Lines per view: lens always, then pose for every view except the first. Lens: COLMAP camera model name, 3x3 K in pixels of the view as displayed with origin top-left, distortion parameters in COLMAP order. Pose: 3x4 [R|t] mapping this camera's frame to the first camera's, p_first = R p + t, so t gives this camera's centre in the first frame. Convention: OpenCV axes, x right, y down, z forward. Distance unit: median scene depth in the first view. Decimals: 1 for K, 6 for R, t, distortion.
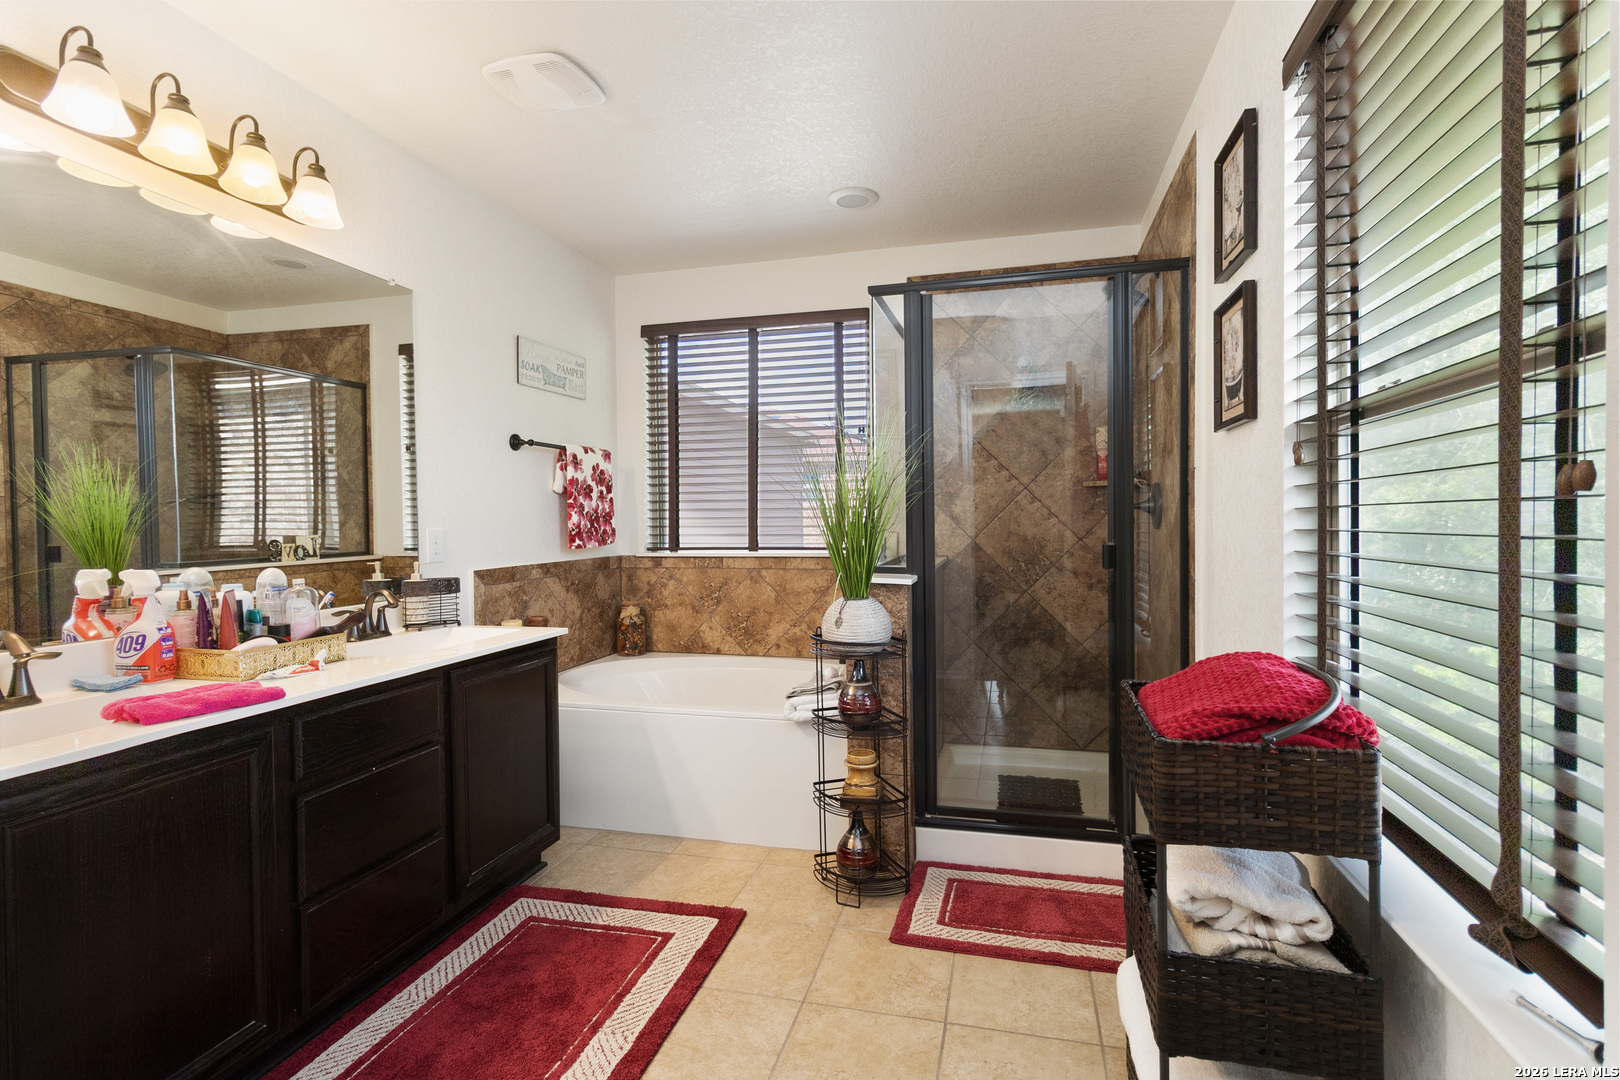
lens RADIAL K [[751.1, 0, 825.9], [0, 751.1, 535.3], [0, 0, 1]] dist [0.000685, 0.001054]
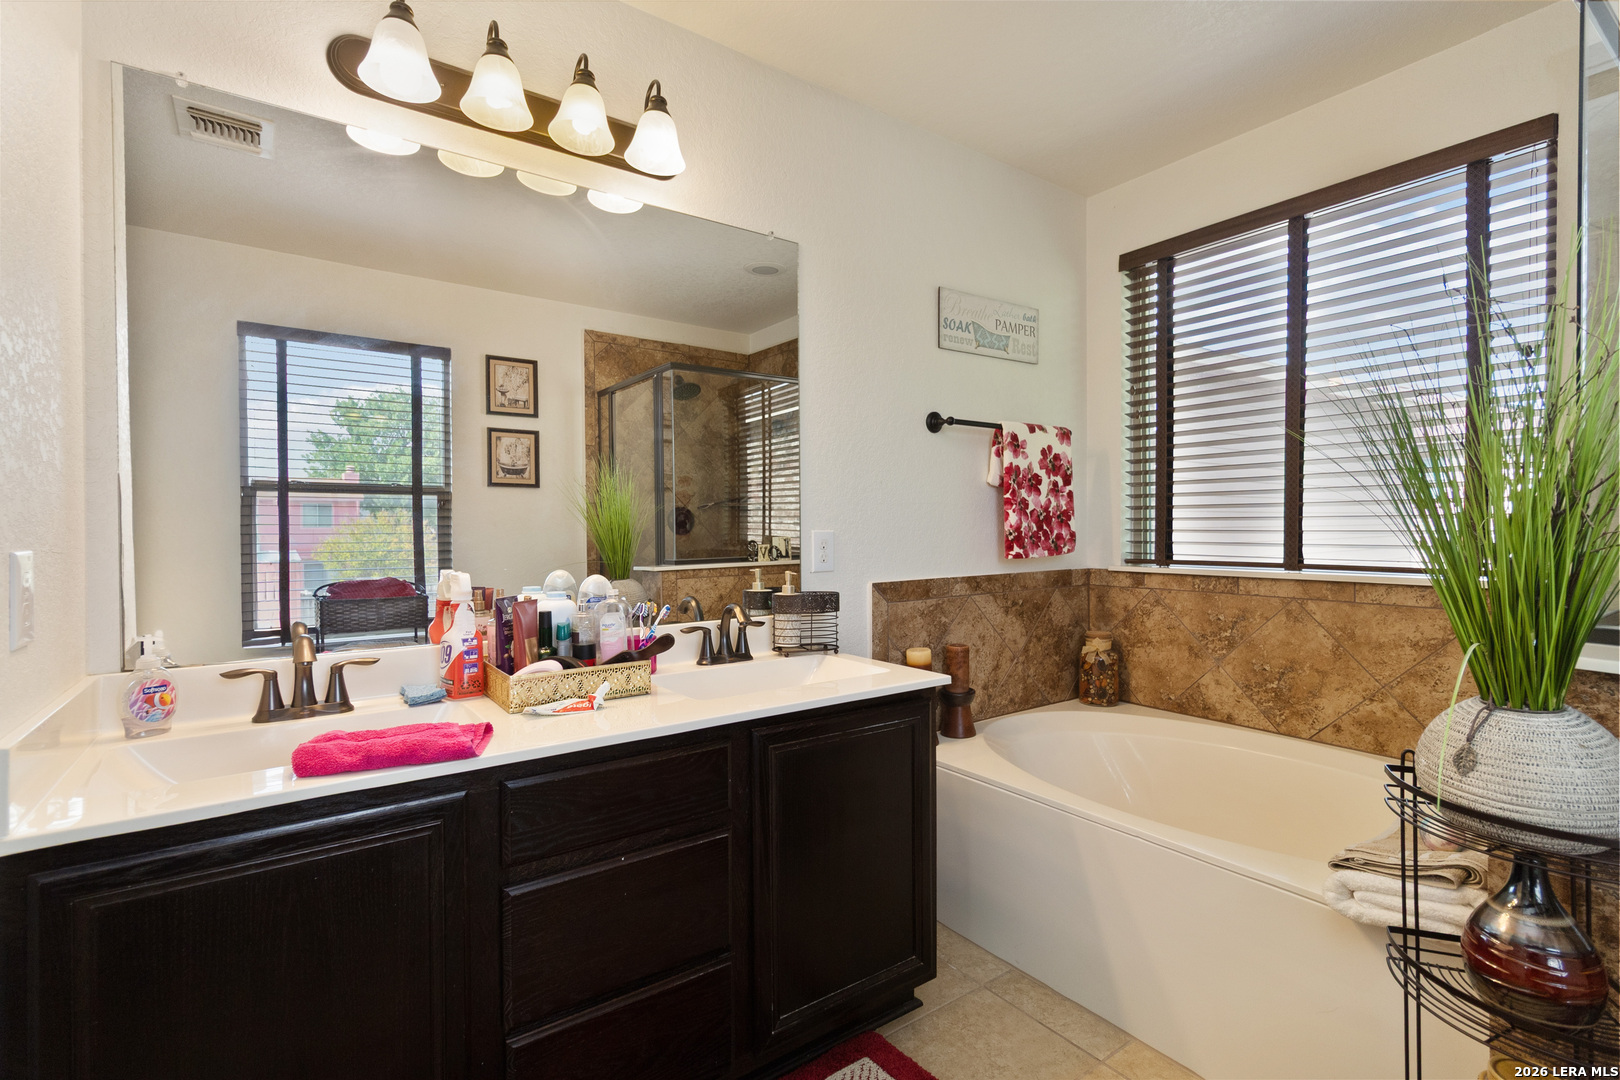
lens RADIAL K [[751.1, 0, 825.9], [0, 751.1, 535.3], [0, 0, 1]] dist [0.000685, 0.001054]
pose [[0.767516, 0.011294, -0.640931, 0.006741], [-0.014224, 0.999899, 0.000586, -0.003218], [0.640872, 0.008667, 0.767599, 0.281023]]
